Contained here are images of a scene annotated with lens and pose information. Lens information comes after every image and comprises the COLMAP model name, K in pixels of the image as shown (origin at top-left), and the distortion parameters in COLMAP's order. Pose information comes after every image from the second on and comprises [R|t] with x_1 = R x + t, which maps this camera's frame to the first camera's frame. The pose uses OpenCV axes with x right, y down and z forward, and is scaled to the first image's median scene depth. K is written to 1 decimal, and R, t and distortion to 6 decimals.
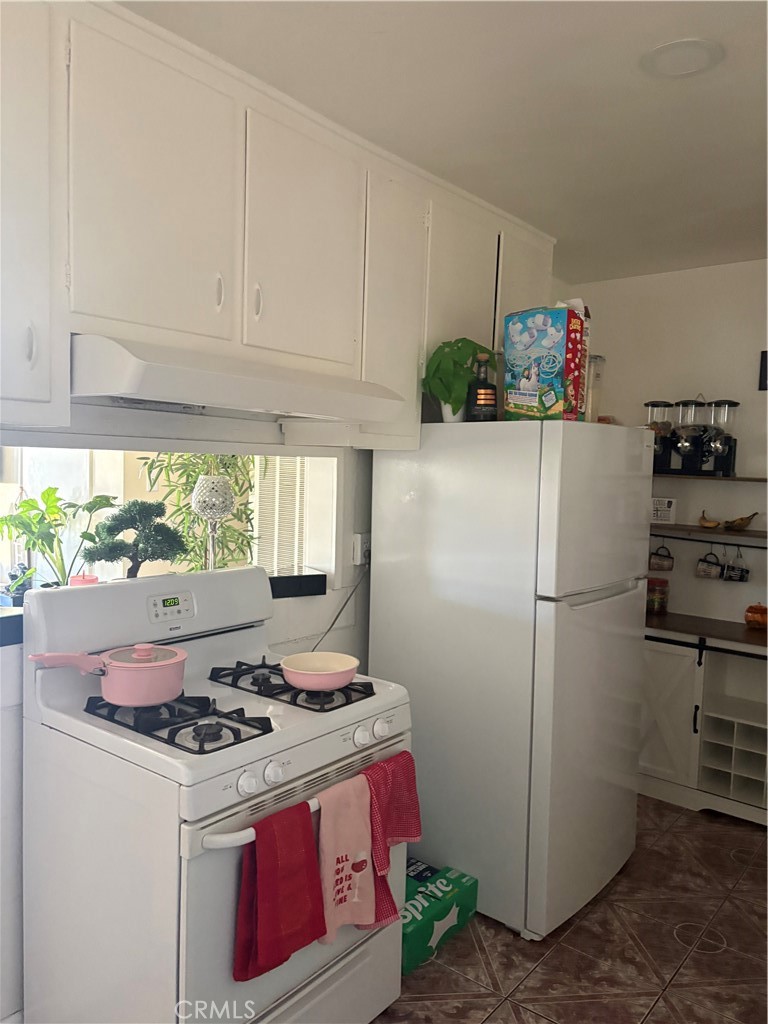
lens RADIAL K [[778.0, 0, 381.1], [0, 778.0, 521.3], [0, 0, 1]] dist [0.033804, -0.034861]
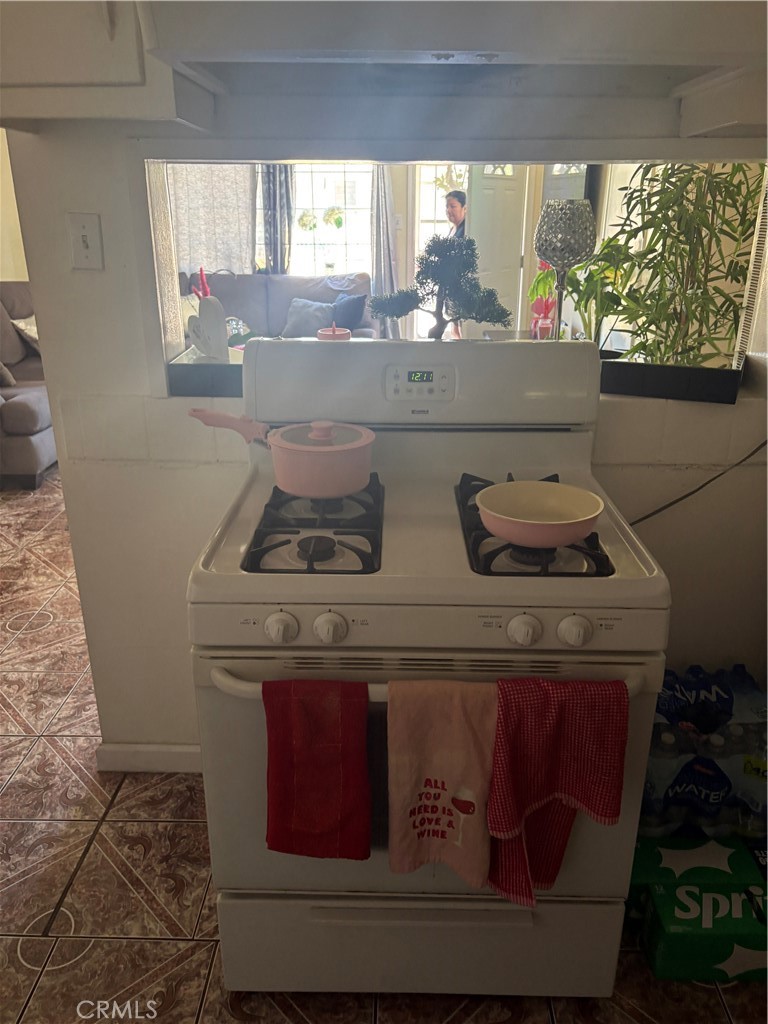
lens RADIAL K [[778.0, 0, 381.9], [0, 778.0, 517.7], [0, 0, 1]] dist [0.033804, -0.034861]
pose [[0.600016, 0.262495, -0.755697, 0.320130], [-0.043755, 0.953989, 0.296632, 0.012020], [0.798791, -0.144918, 0.583894, 0.516604]]
